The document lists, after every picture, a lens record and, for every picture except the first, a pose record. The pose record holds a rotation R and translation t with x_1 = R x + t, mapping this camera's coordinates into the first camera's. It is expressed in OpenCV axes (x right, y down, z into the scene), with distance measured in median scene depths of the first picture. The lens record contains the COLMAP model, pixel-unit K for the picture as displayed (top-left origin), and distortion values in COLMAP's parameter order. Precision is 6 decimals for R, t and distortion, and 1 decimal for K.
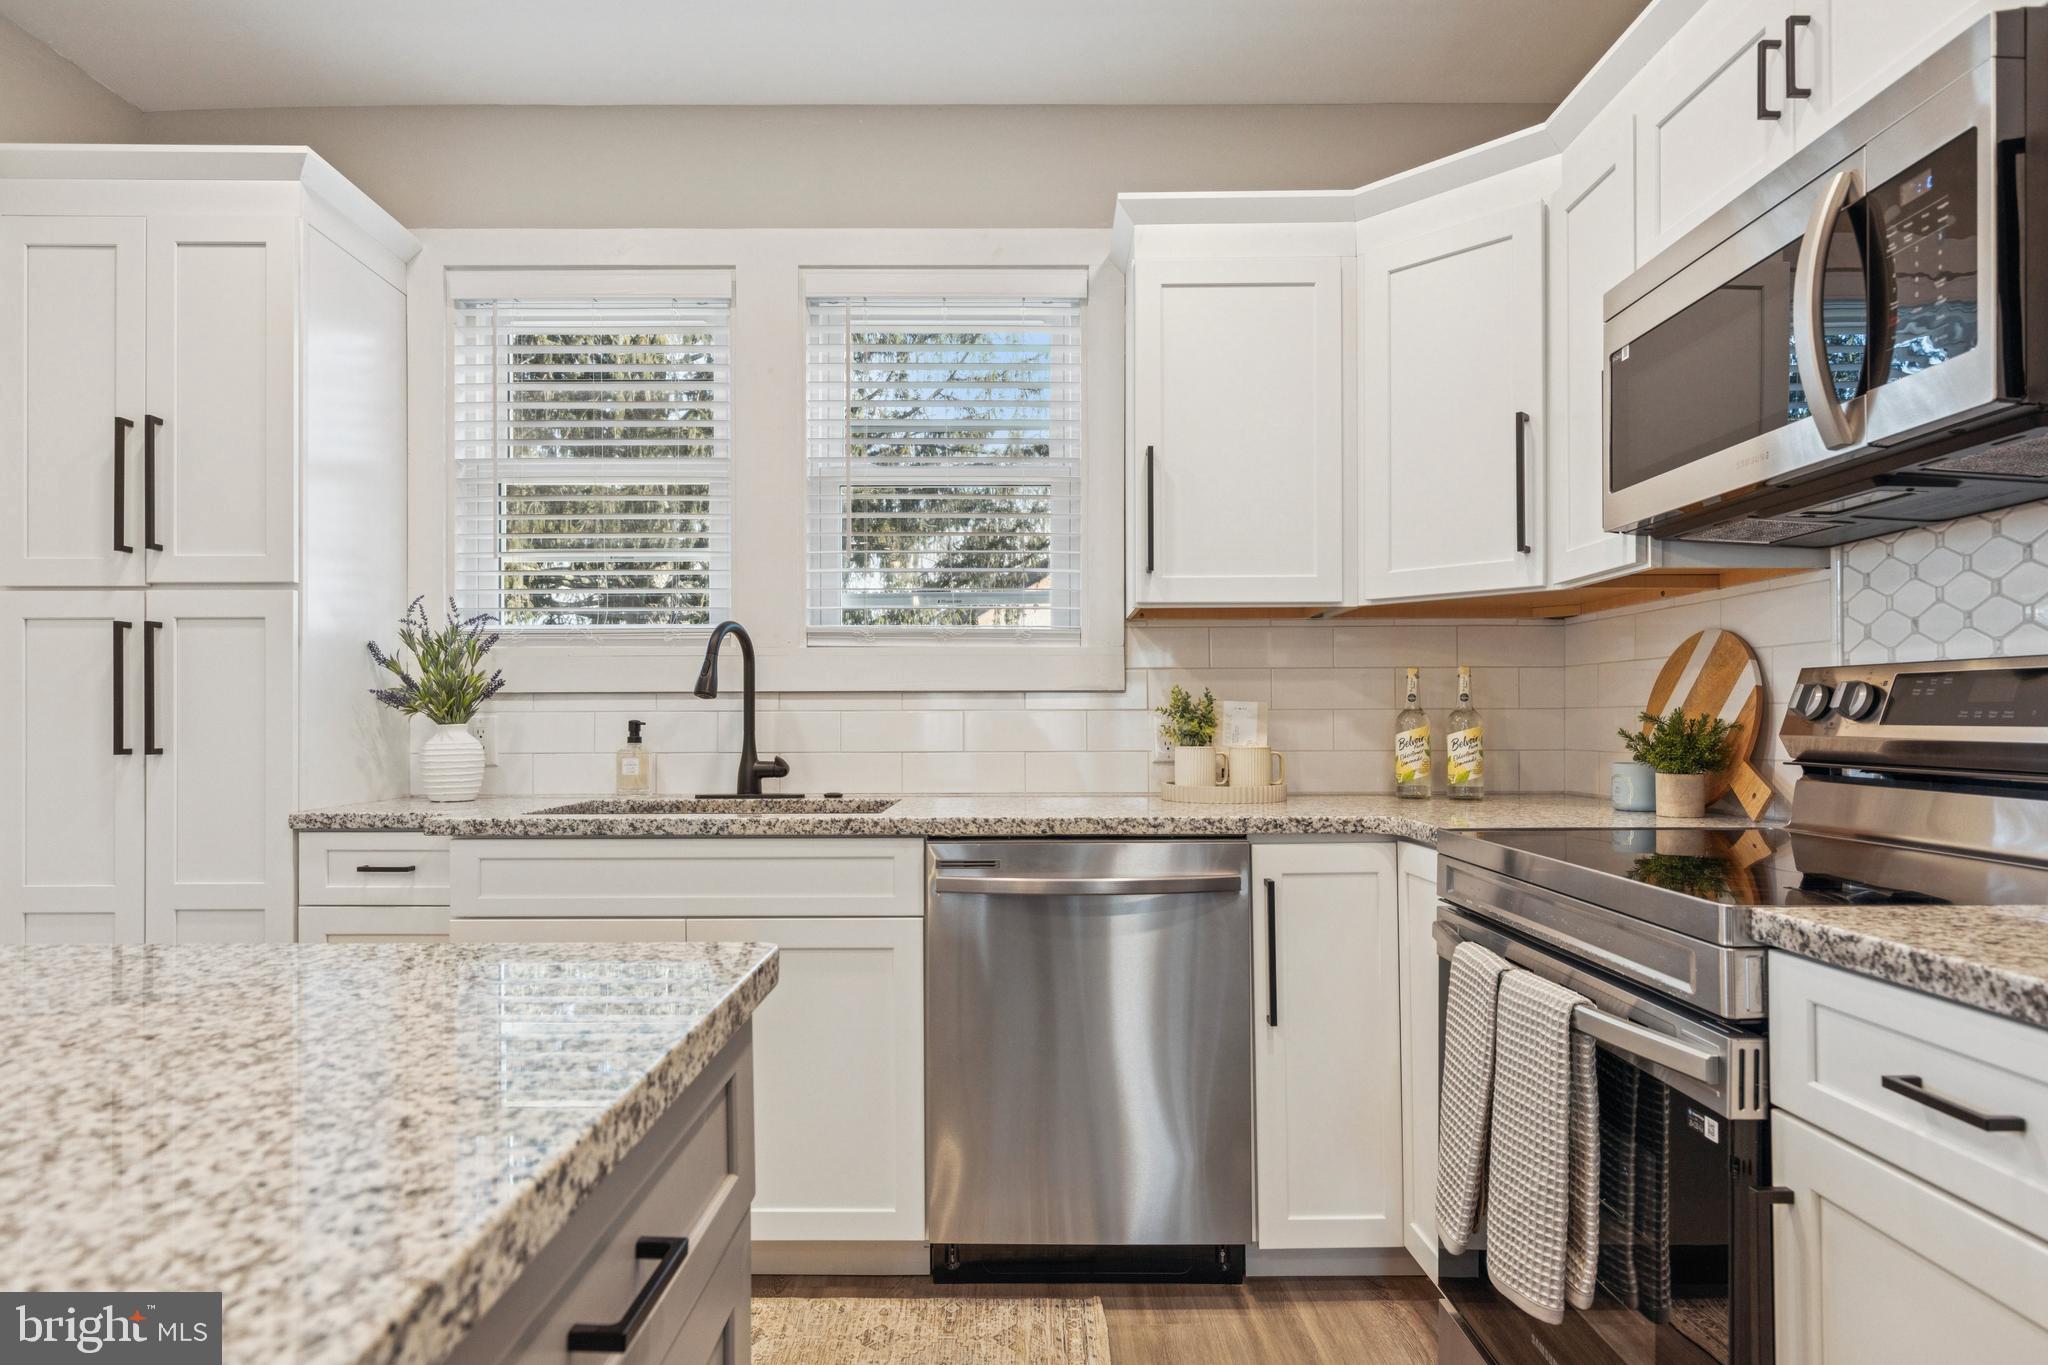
lens RADIAL K [[1194.3, 0, 1024.8], [0, 1194.3, 698.4], [0, 0, 1]] dist [-0.002529, -0.000111]
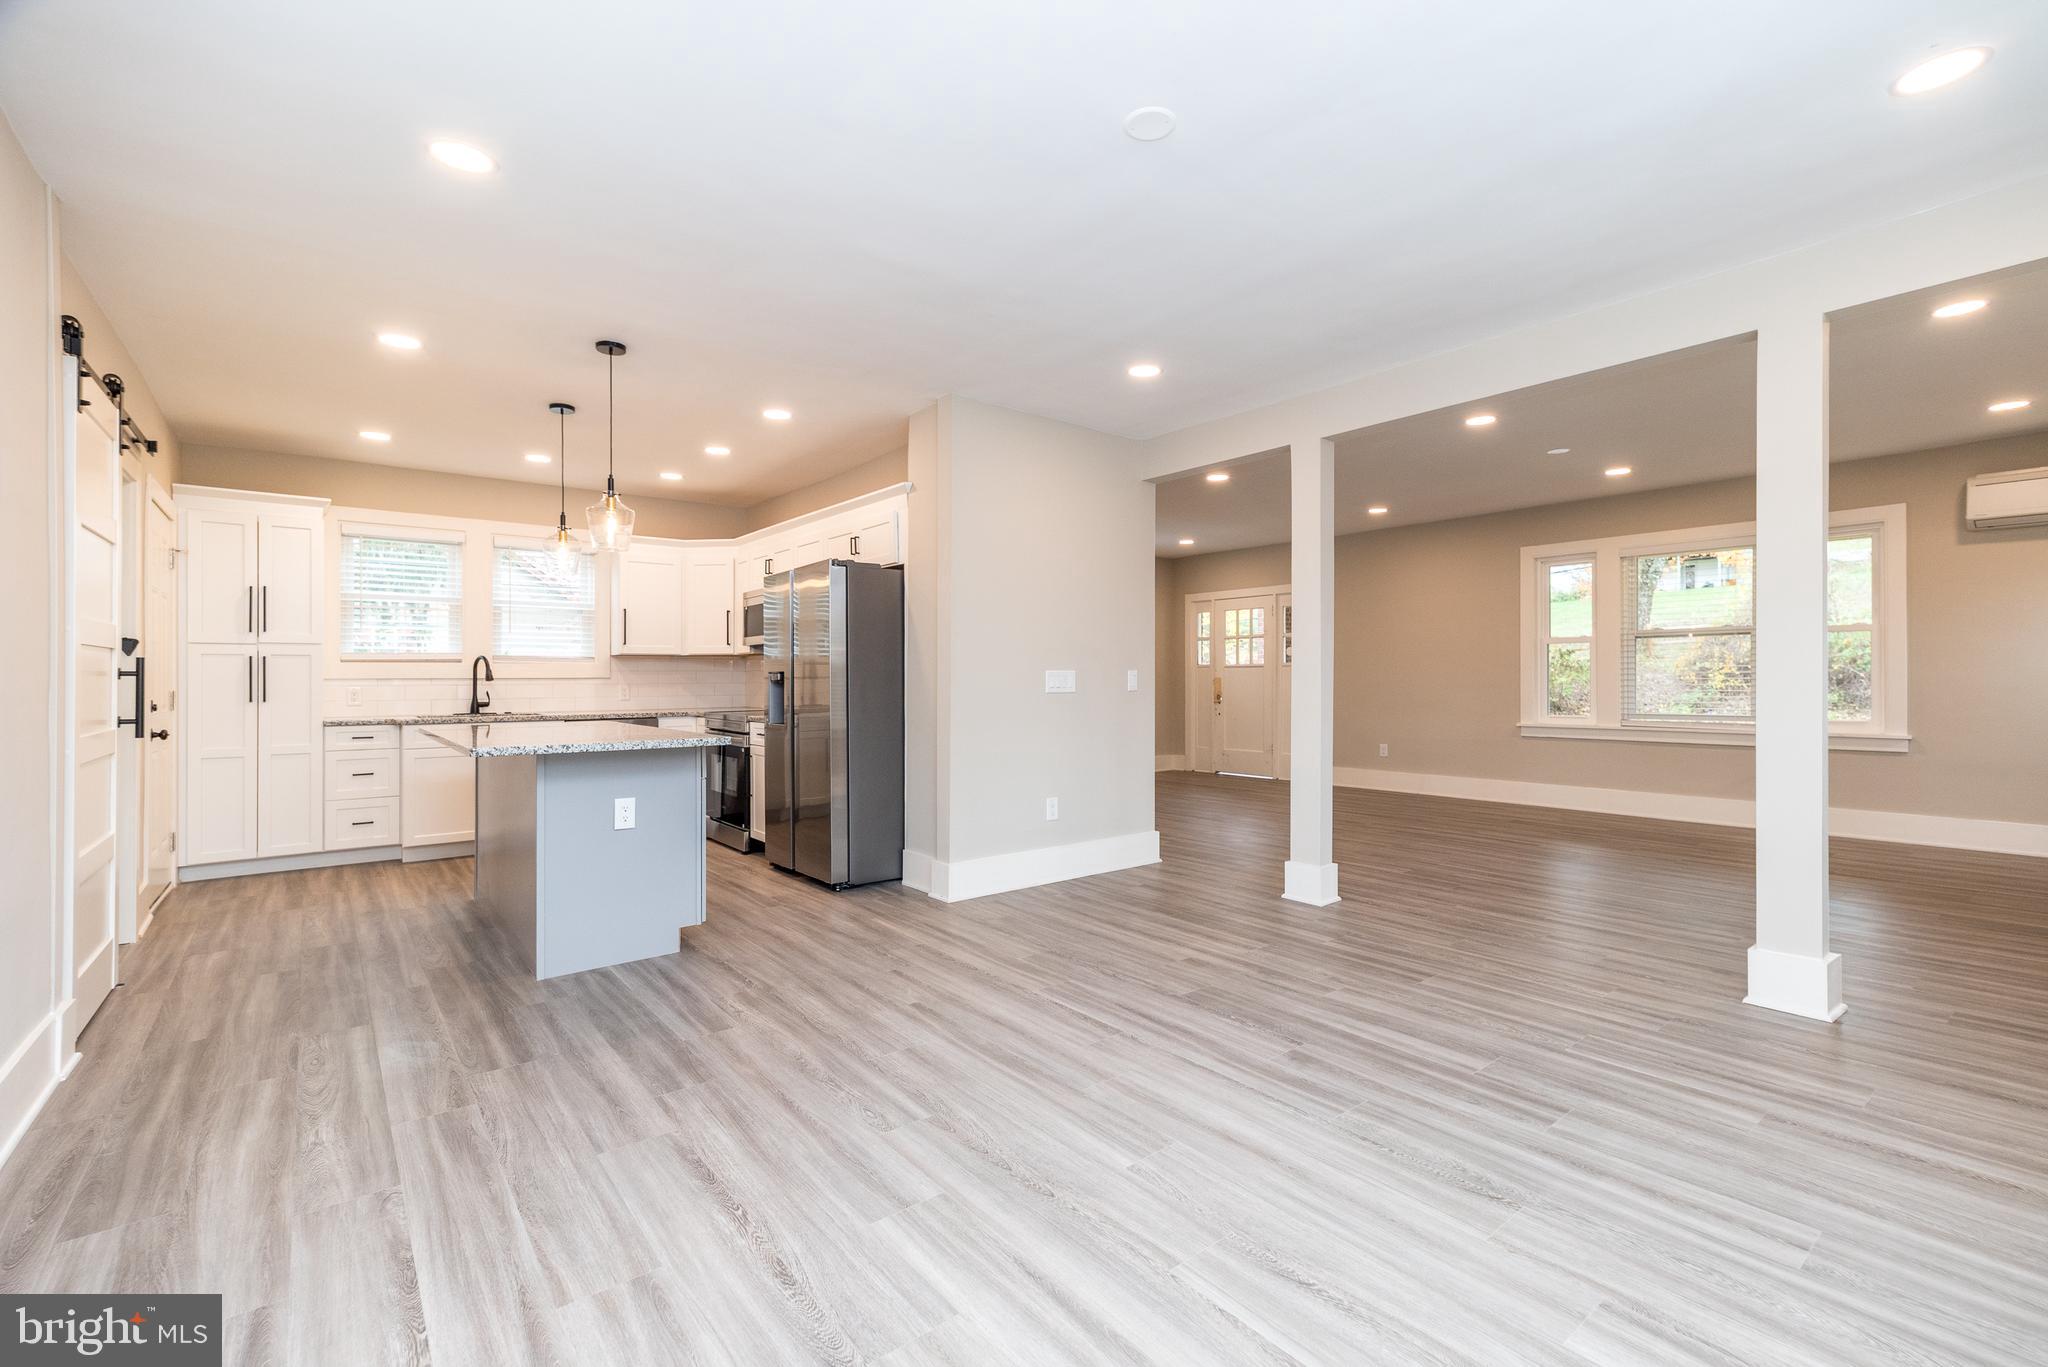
lens RADIAL K [[885.9, 0, 1022.6], [0, 885.9, 677.4], [0, 0, 1]] dist [0.008593, -0.000659]
pose [[0.780998, -0.003901, 0.624521, -0.642208], [-0.001139, 0.999970, 0.007670, -0.031603], [-0.624532, -0.006702, 0.780970, -1.851631]]
